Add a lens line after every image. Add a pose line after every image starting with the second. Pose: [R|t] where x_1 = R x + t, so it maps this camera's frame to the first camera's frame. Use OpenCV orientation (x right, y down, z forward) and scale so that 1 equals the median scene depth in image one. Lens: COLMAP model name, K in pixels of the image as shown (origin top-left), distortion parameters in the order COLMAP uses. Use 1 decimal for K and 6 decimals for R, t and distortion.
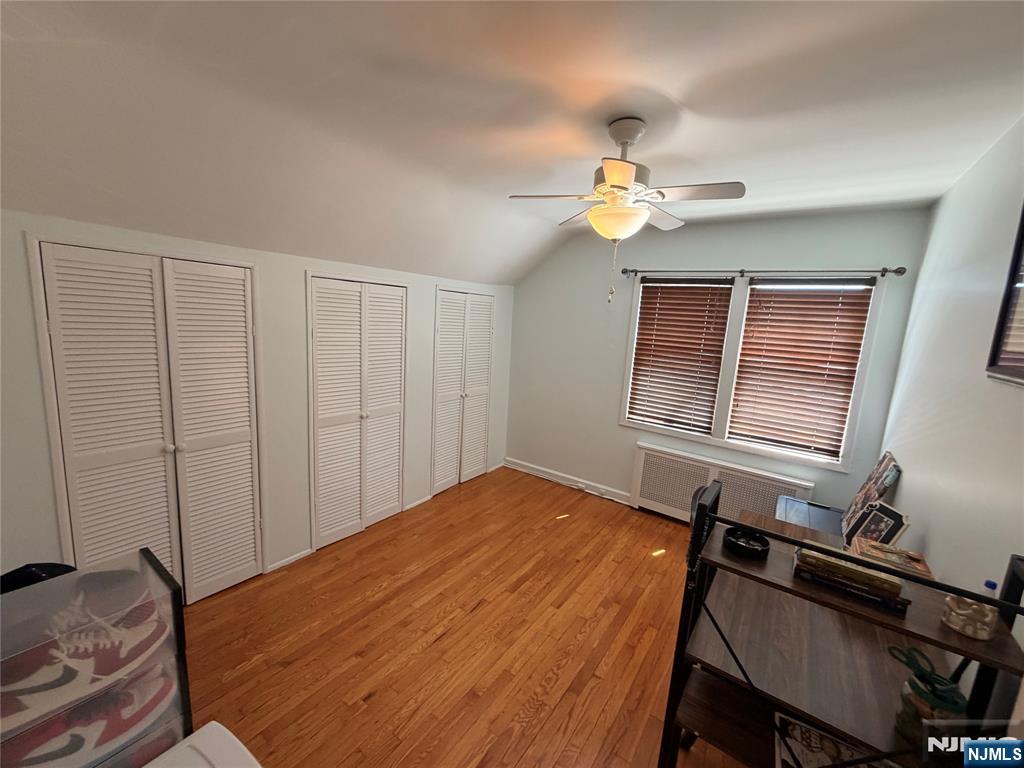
lens RADIAL K [[409.3, 0, 512.6], [0, 409.3, 385.3], [0, 0, 1]] dist [-0.002556, -0.000019]
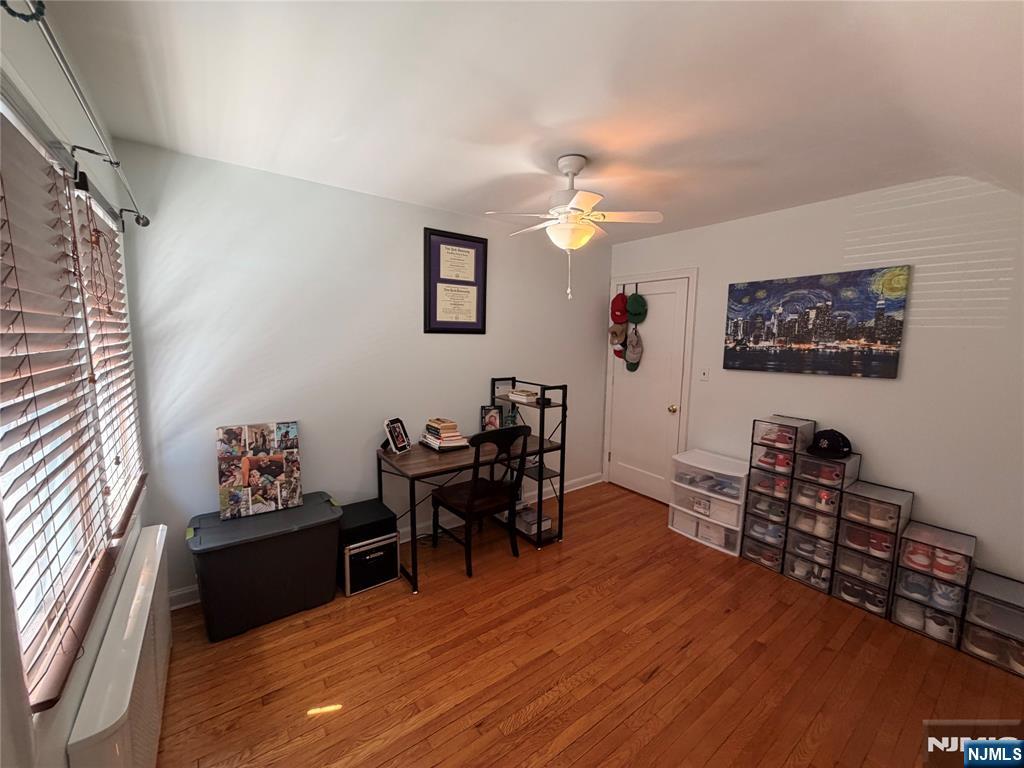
lens RADIAL K [[409.3, 0, 508.7], [0, 409.3, 384.6], [0, 0, 1]] dist [-0.002556, -0.000019]
pose [[-0.944463, -0.114612, 0.307982, -0.004524], [-0.021360, 0.956637, 0.290499, -0.306593], [-0.327922, 0.267787, -0.905957, 2.176241]]
